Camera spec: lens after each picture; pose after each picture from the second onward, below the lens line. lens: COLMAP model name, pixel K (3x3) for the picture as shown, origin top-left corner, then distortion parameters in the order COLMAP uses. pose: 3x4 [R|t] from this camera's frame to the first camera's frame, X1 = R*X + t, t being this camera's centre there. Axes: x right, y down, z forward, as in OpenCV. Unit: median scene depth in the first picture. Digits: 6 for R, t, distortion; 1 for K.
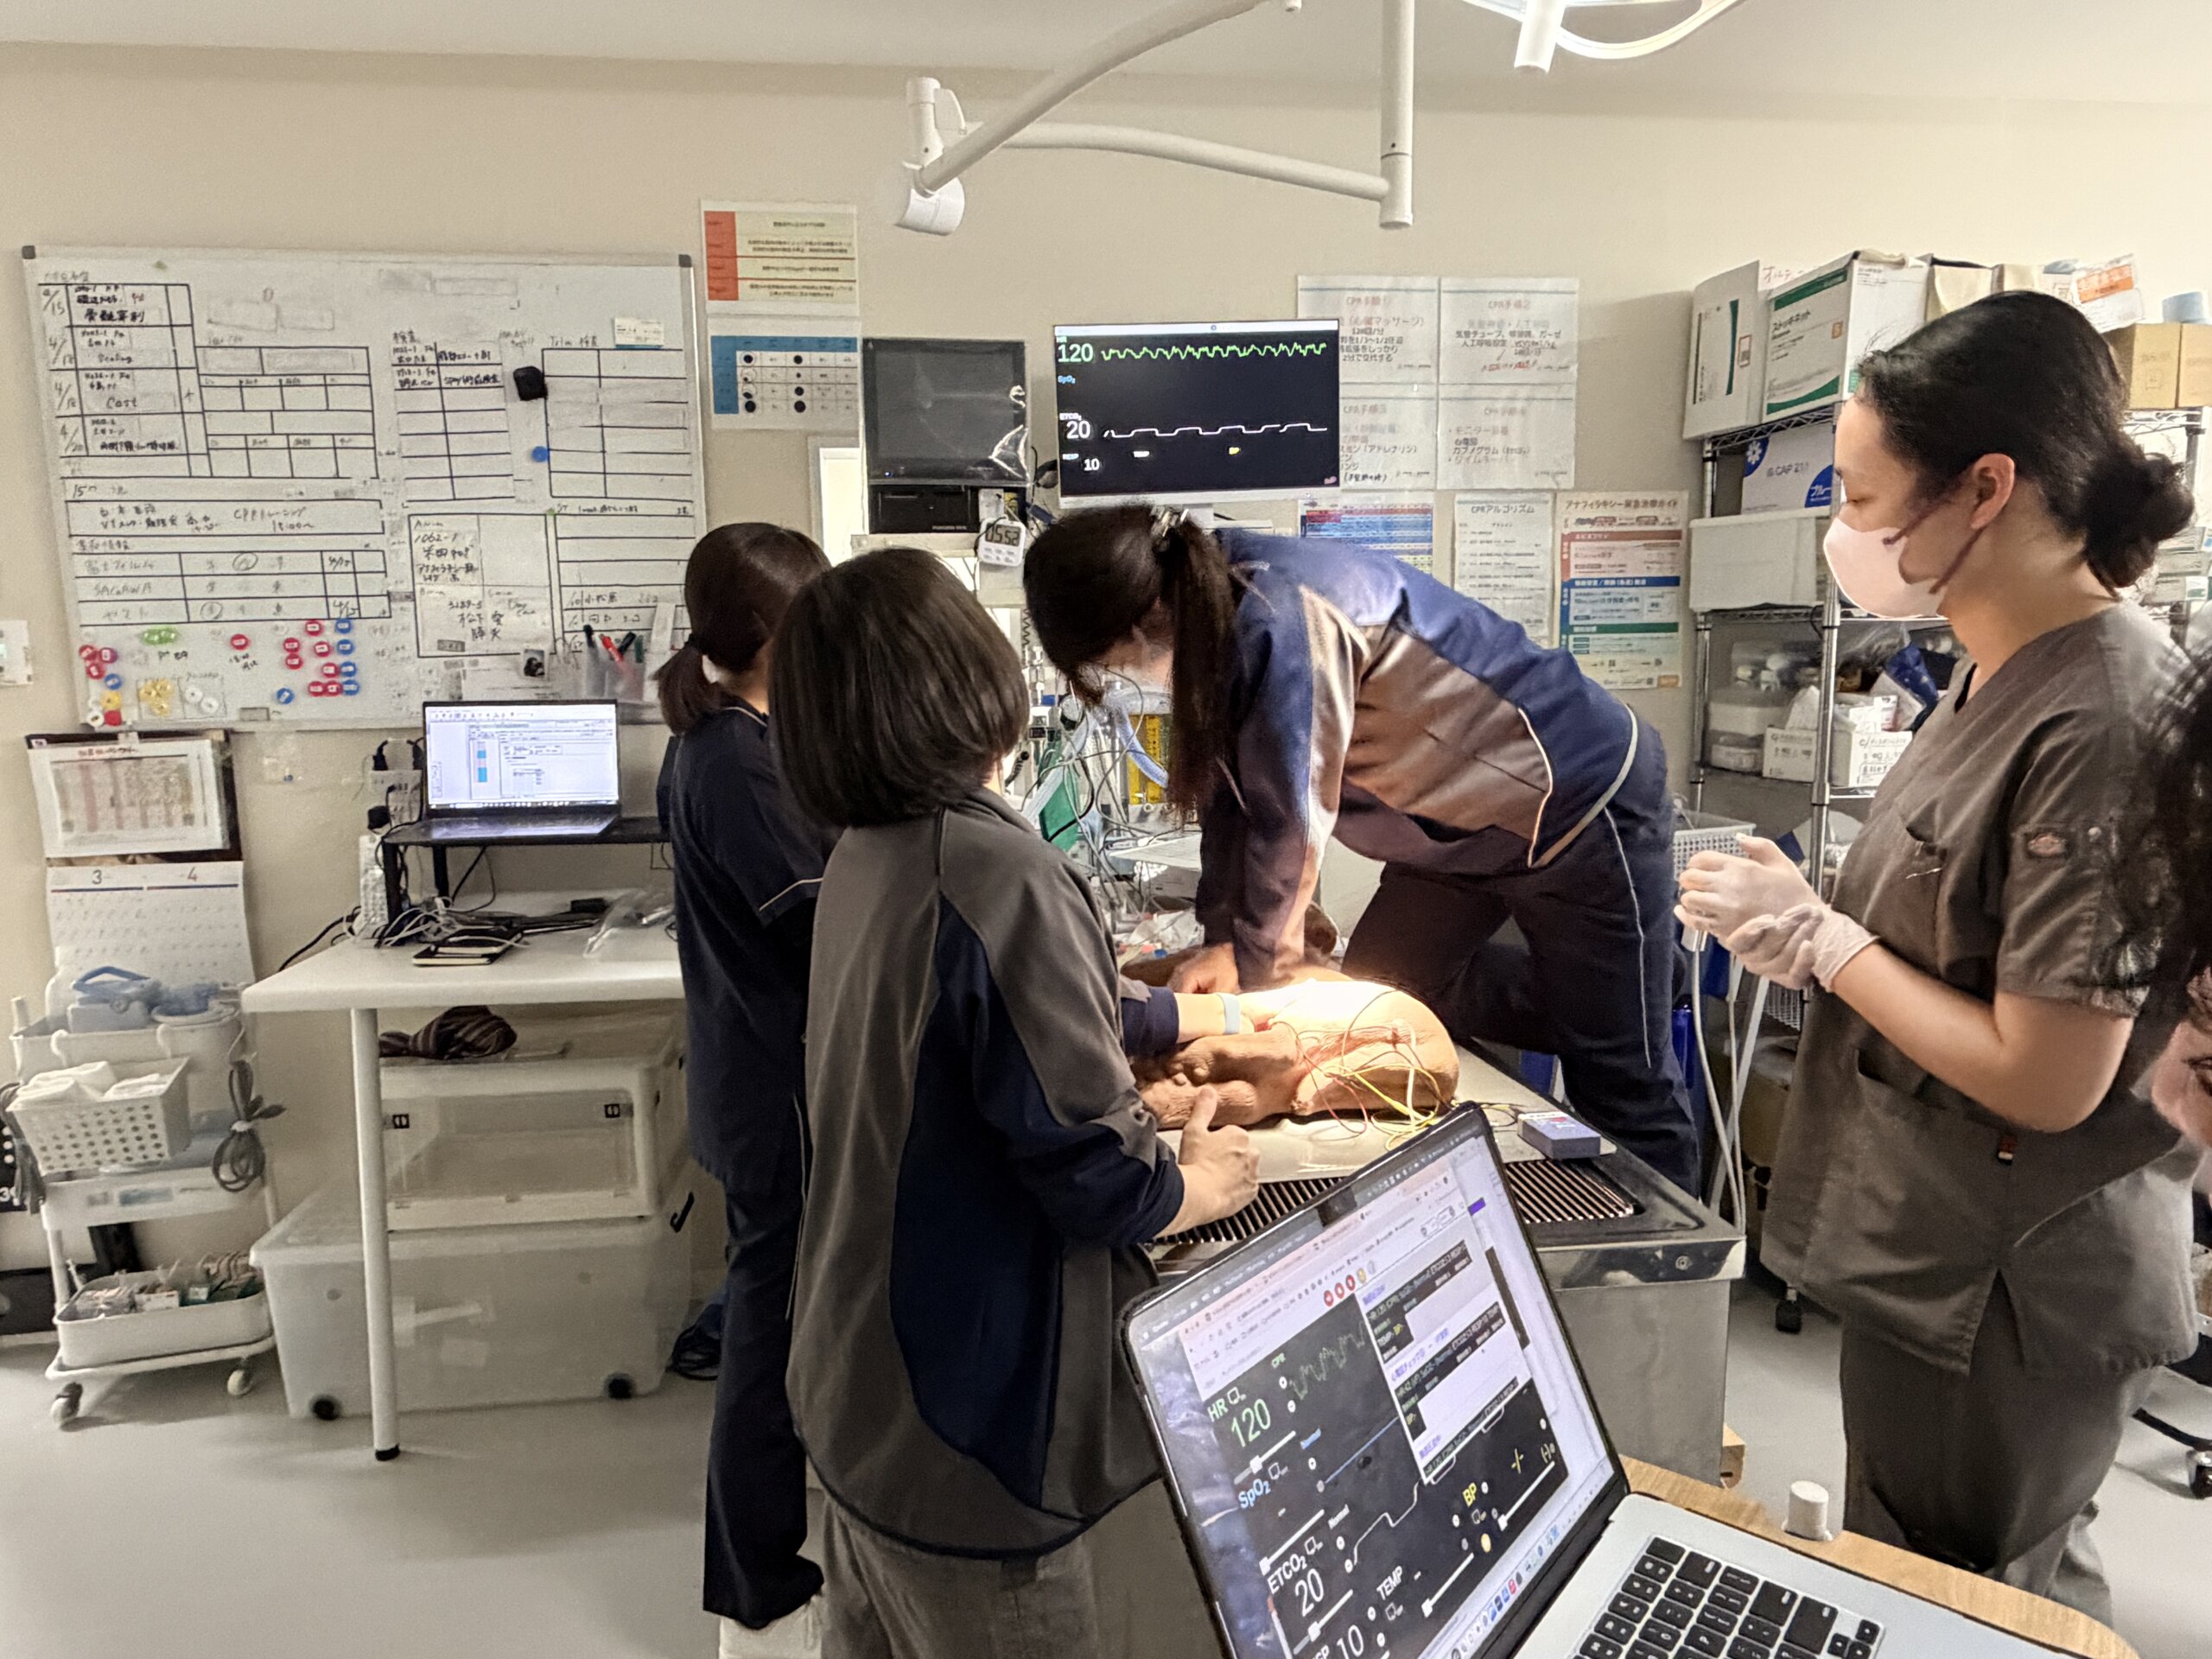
lens RADIAL K [[1375.9, 0, 1094.2], [0, 1375.9, 836.2], [0, 0, 1]] dist [0.000418, 0.002182]
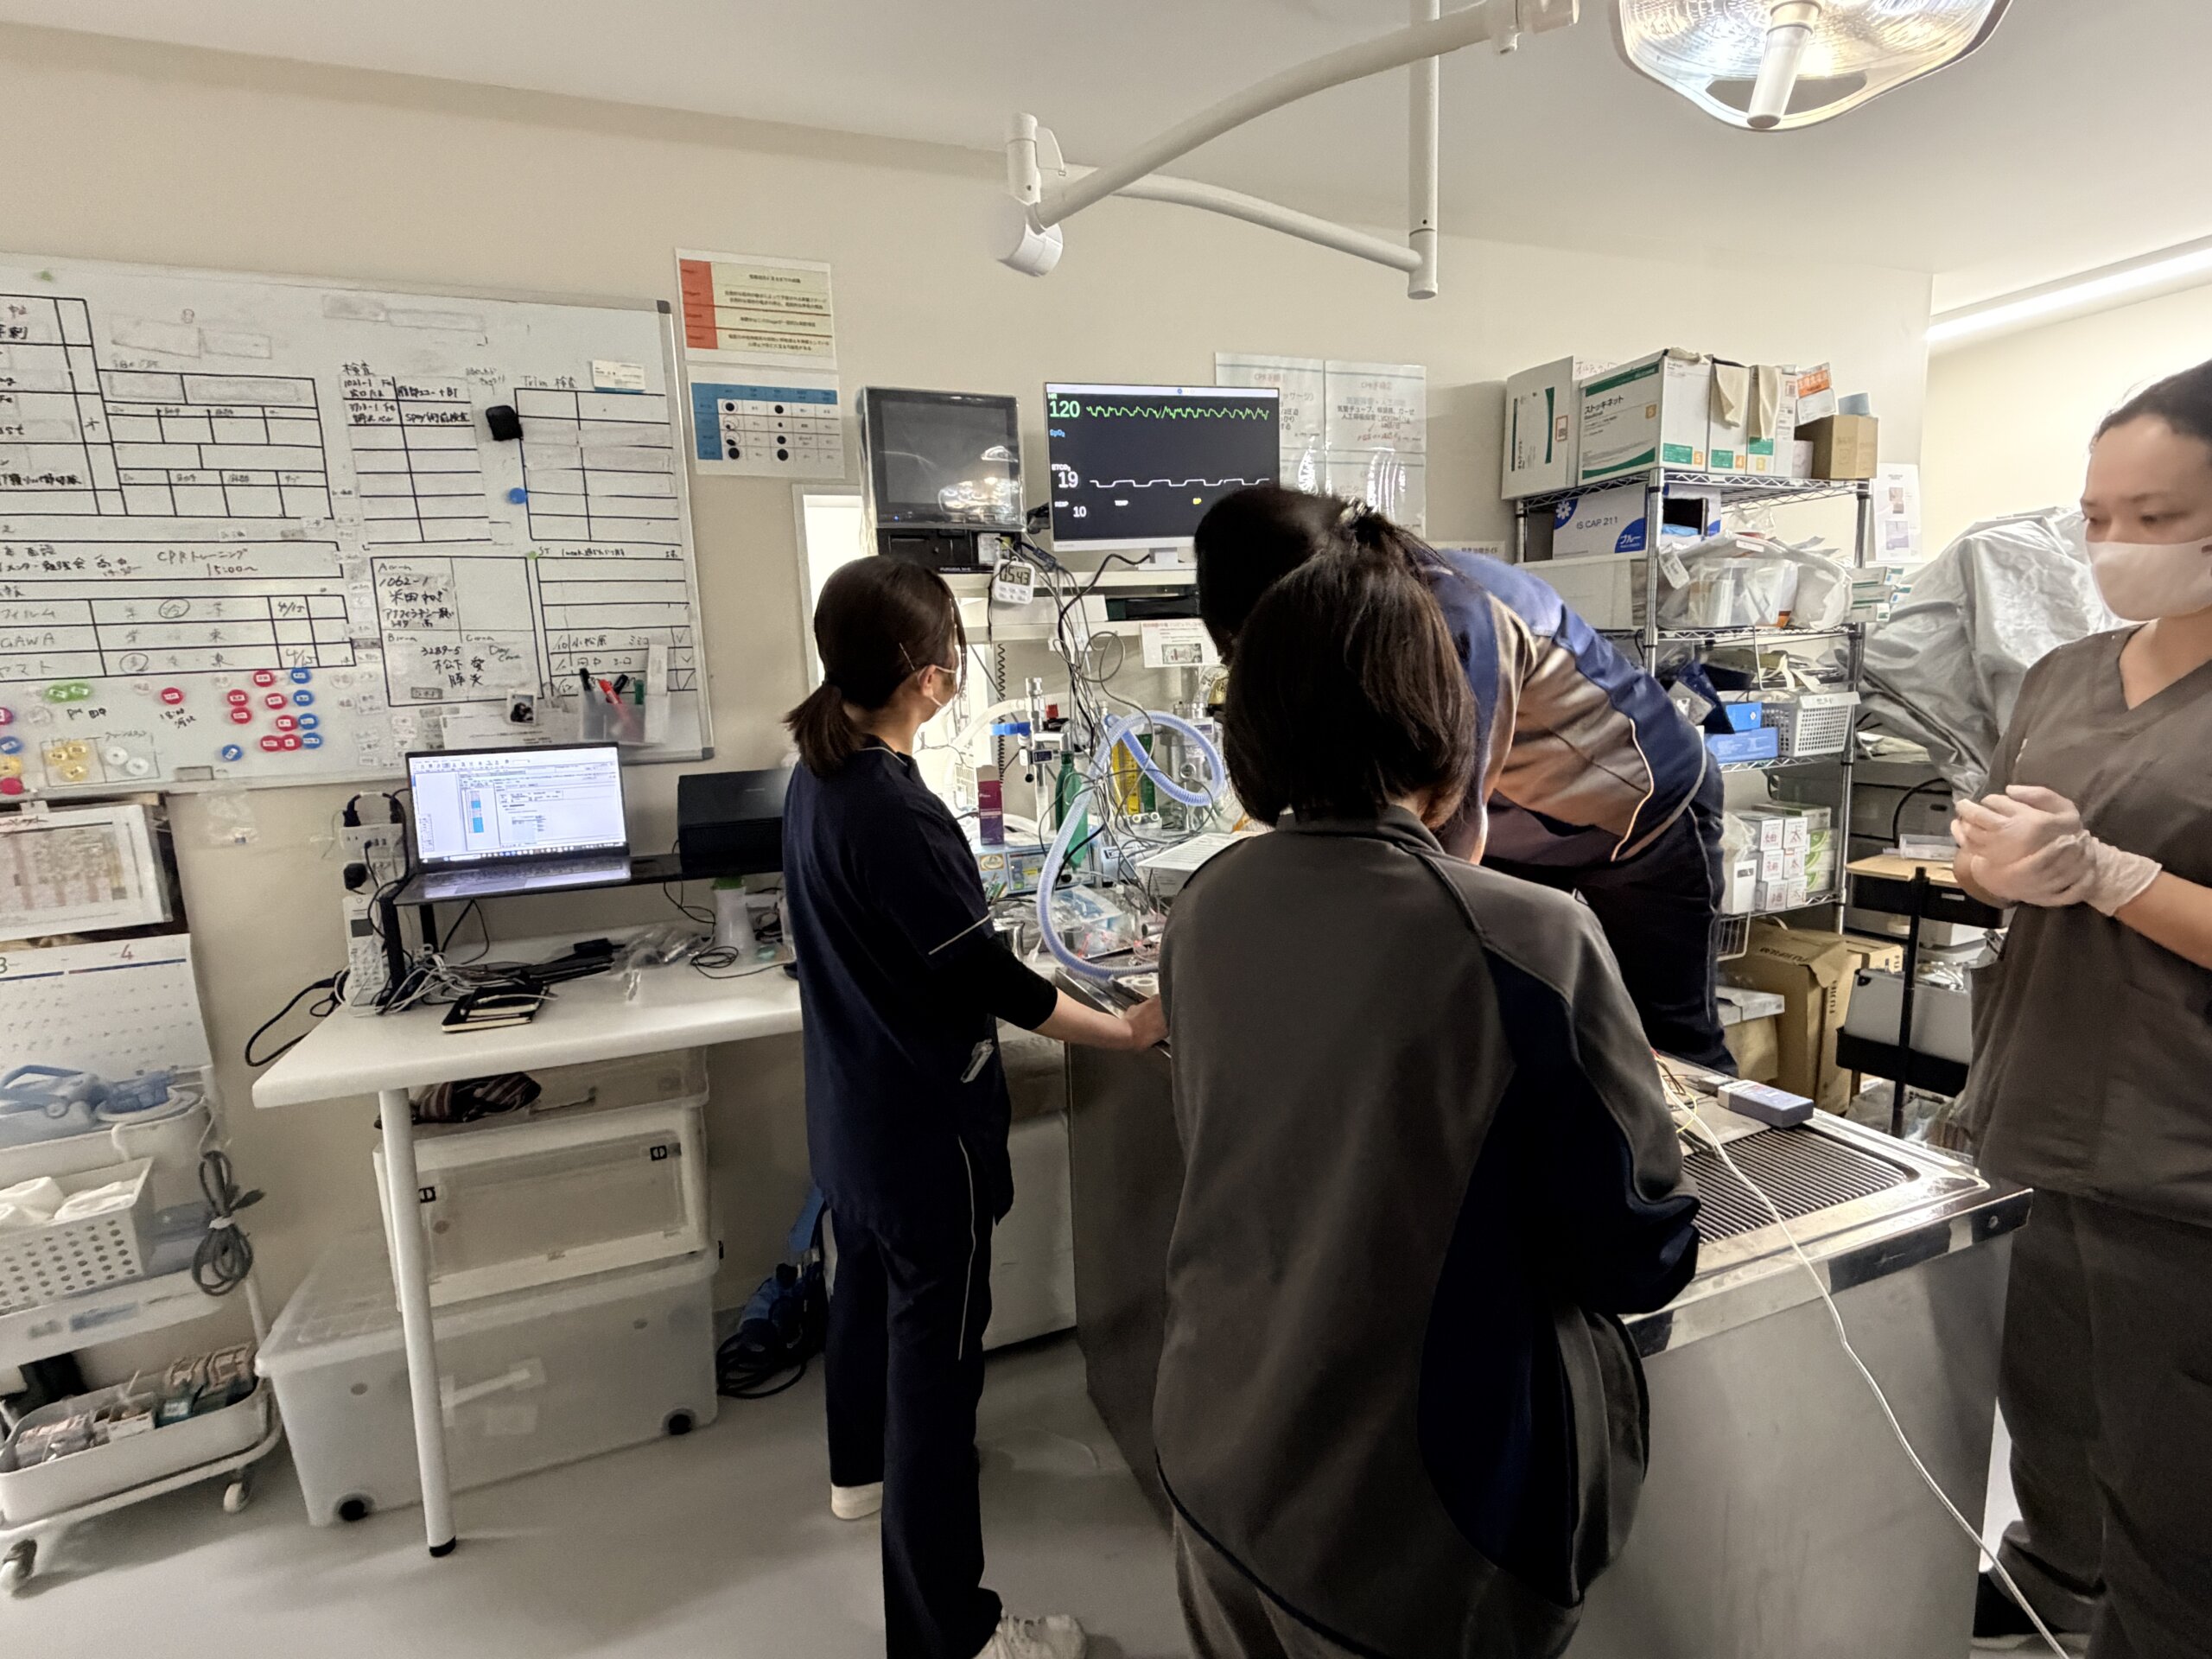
lens RADIAL K [[1073.8, 0, 1099.0], [0, 1073.8, 831.7], [0, 0, 1]] dist [0.001970, -0.000385]
pose [[0.967830, -0.061487, 0.243978, -0.207998], [0.059734, 0.998108, 0.014585, -0.025040], [-0.244413, 0.000458, 0.969671, 0.157374]]
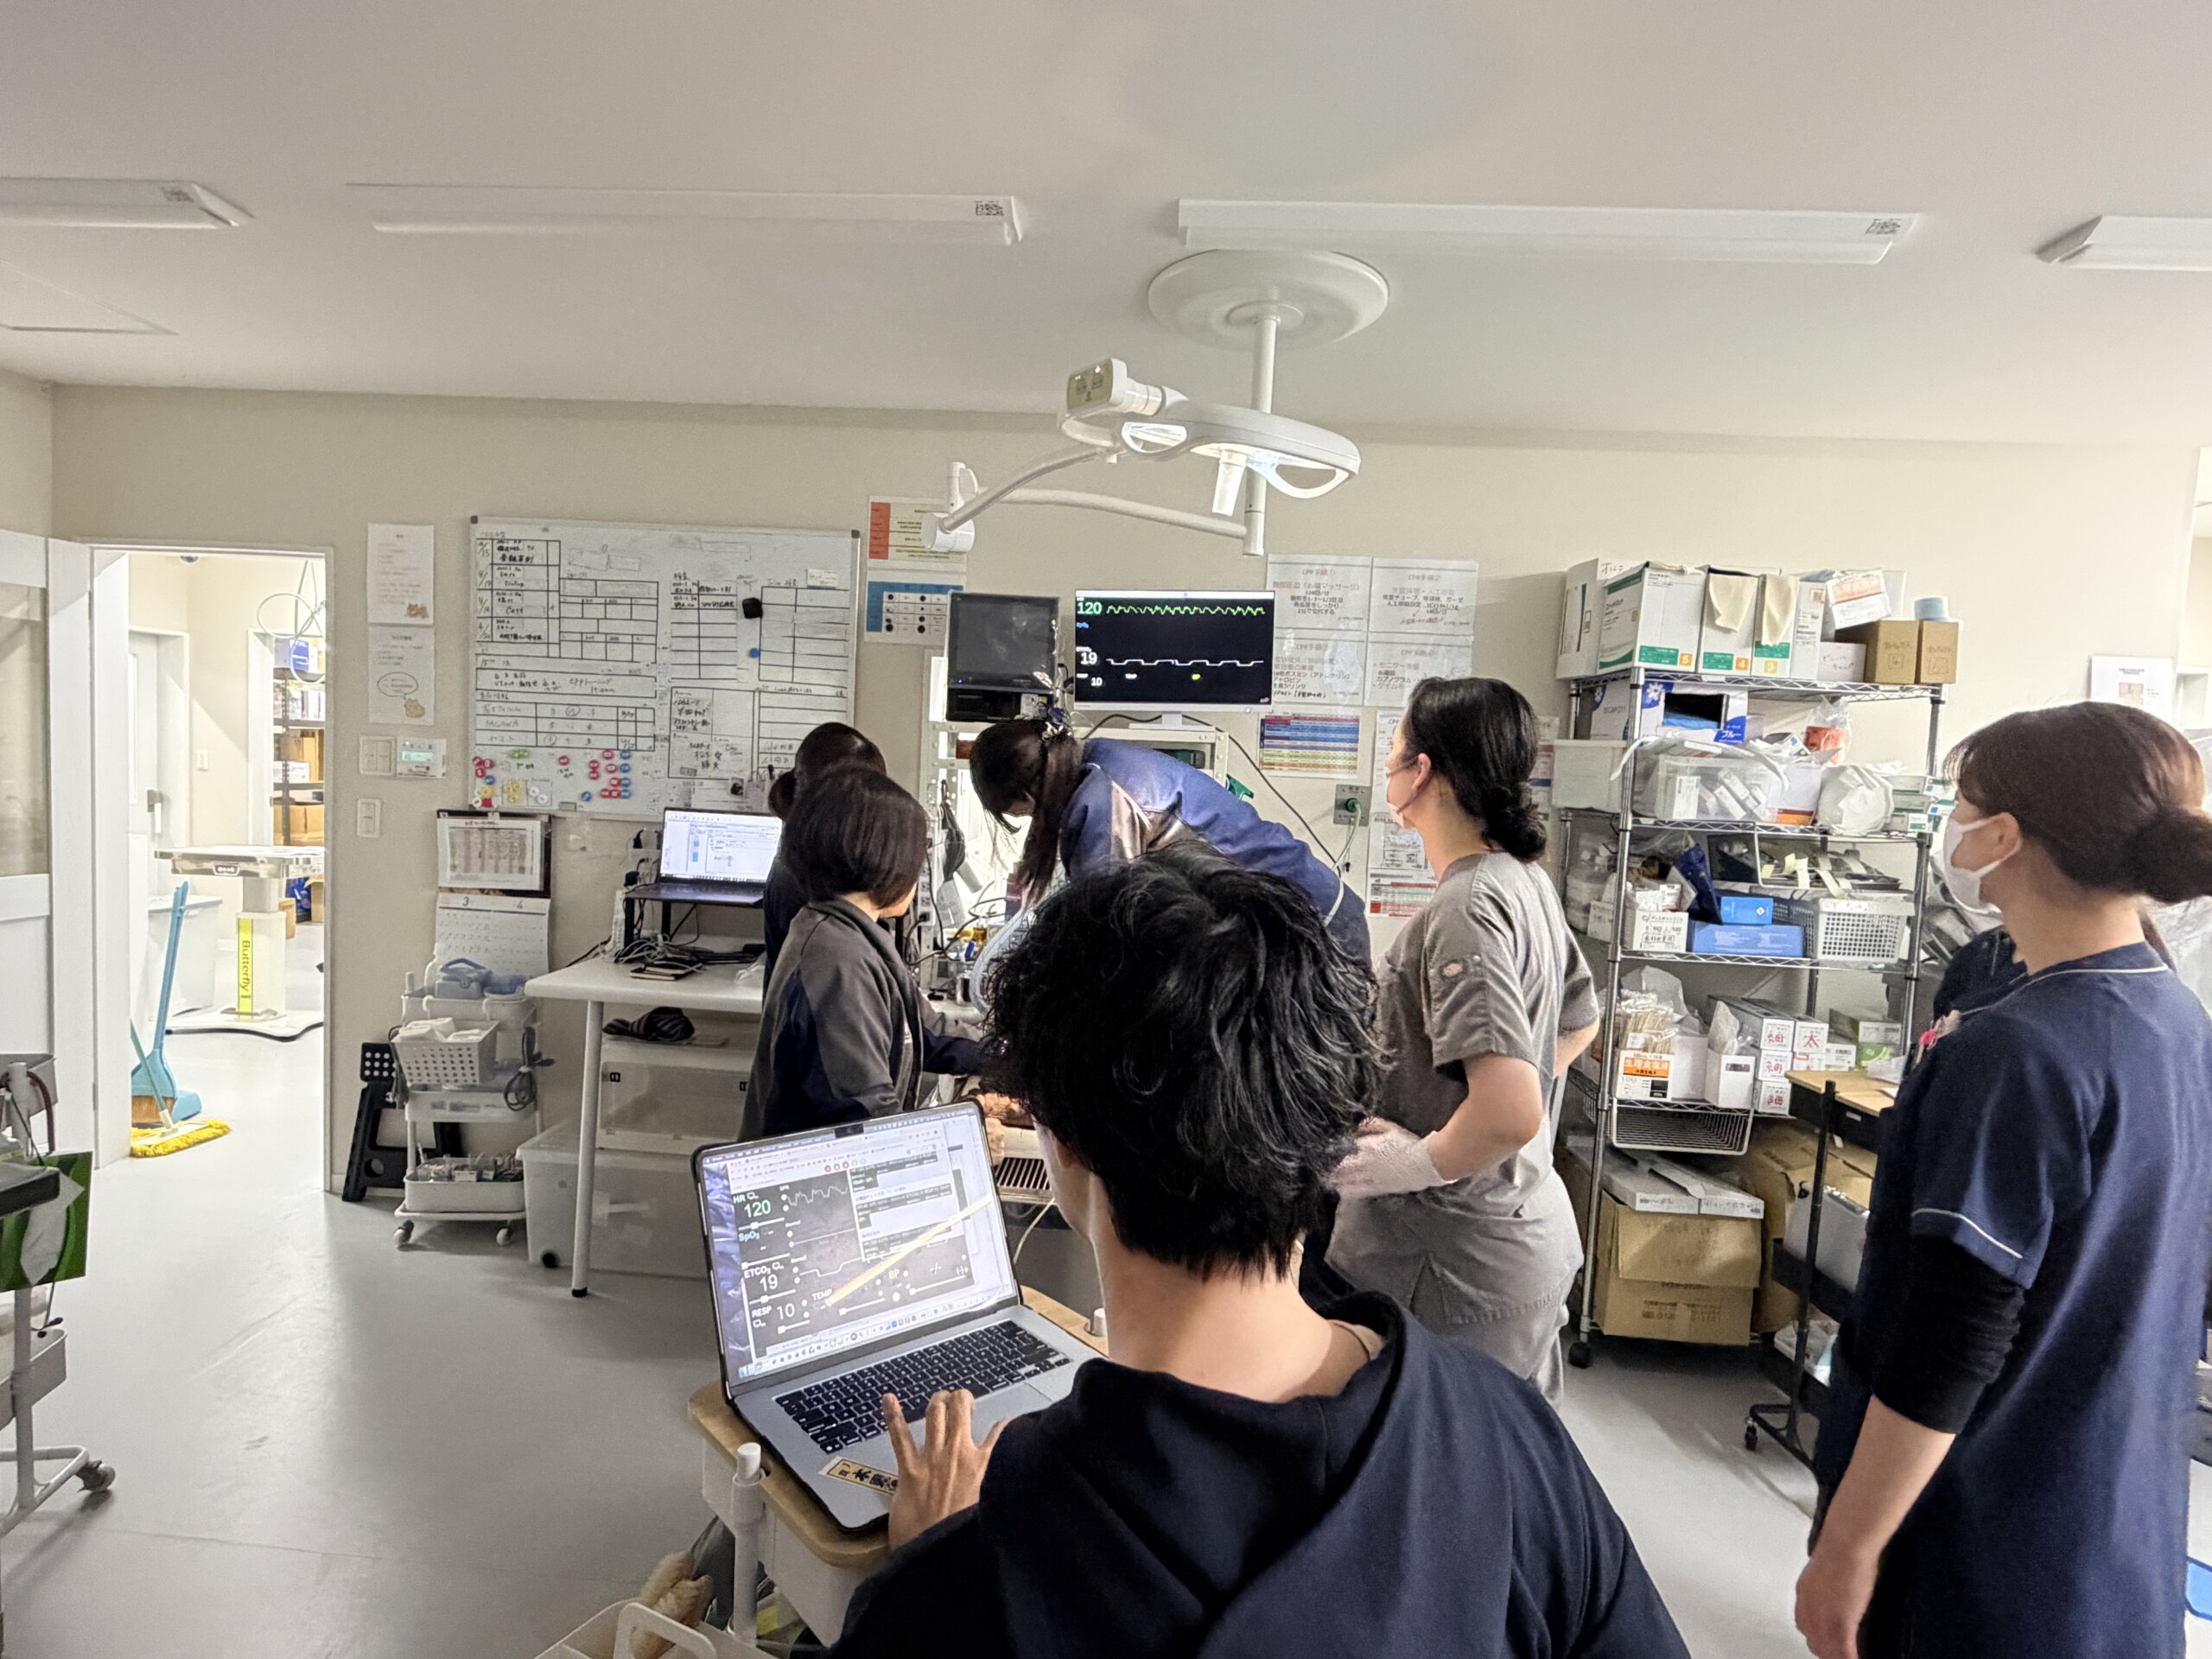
lens RADIAL K [[1161.8, 0, 1093.6], [0, 1161.8, 829.1], [0, 0, 1]] dist [0.000730, 0.001834]
pose [[0.981086, 0.077054, -0.177574, 0.222566], [-0.090029, 0.993737, -0.066198, -0.030230], [0.171361, 0.080933, 0.981878, -0.202438]]
